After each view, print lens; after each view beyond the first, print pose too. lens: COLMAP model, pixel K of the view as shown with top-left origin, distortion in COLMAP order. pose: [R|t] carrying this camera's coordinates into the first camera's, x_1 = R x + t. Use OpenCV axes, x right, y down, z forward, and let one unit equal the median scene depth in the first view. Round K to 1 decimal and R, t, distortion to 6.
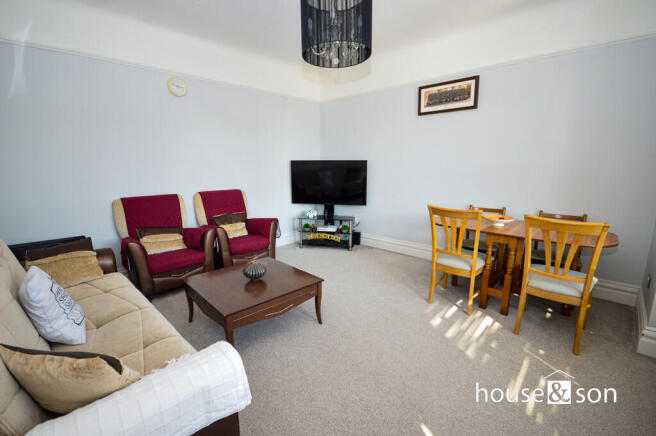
lens RADIAL K [[294.8, 0, 330.6], [0, 294.8, 215.2], [0, 0, 1]] dist [0.003066, 0.000921]
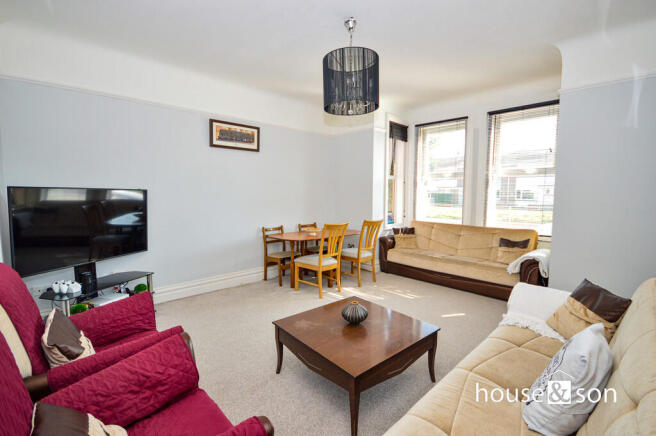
lens RADIAL K [[294.8, 0, 327.2], [0, 294.8, 216.8], [0, 0, 1]] dist [0.003066, 0.000921]
pose [[0.057445, -0.074740, 0.995547, -0.731711], [0.168910, 0.983545, 0.064093, -0.110155], [-0.983956, 0.164476, 0.069124, 0.624866]]
